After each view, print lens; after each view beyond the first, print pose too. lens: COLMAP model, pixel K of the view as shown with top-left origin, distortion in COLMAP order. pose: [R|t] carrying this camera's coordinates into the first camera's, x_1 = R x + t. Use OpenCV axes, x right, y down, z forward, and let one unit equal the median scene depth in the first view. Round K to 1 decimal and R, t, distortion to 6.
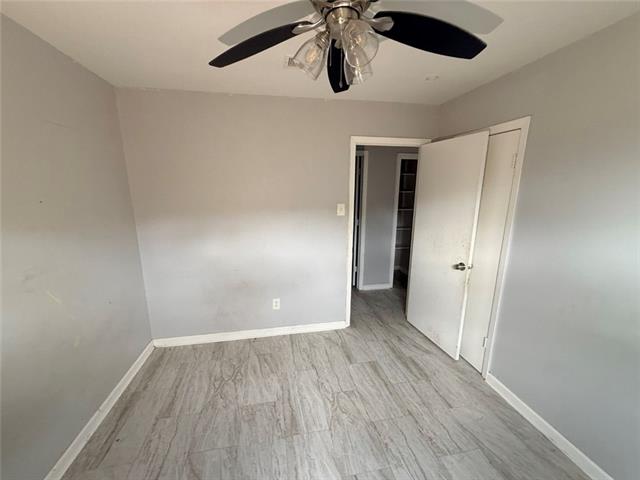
lens RADIAL K [[255.5, 0, 316.7], [0, 255.5, 240.7], [0, 0, 1]] dist [-0.001478, -0.000315]
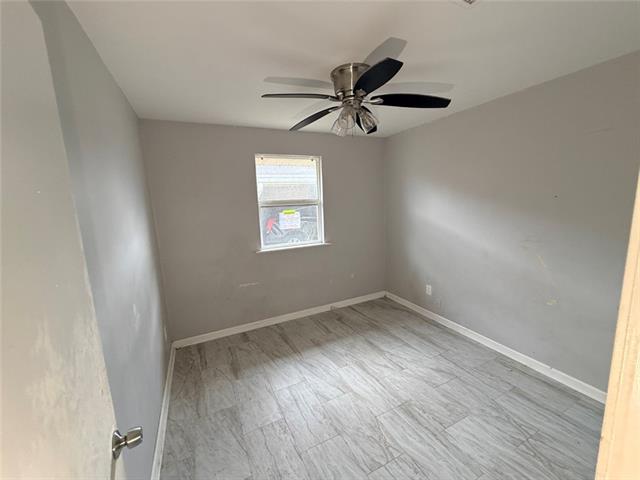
lens RADIAL K [[255.5, 0, 318.9], [0, 255.5, 239.4], [0, 0, 1]] dist [-0.001478, -0.000315]
pose [[-0.962589, 0.081978, -0.258267, 0.452584], [-0.014379, 0.936340, 0.350800, -0.305042], [0.270584, 0.341390, -0.900132, 1.496655]]
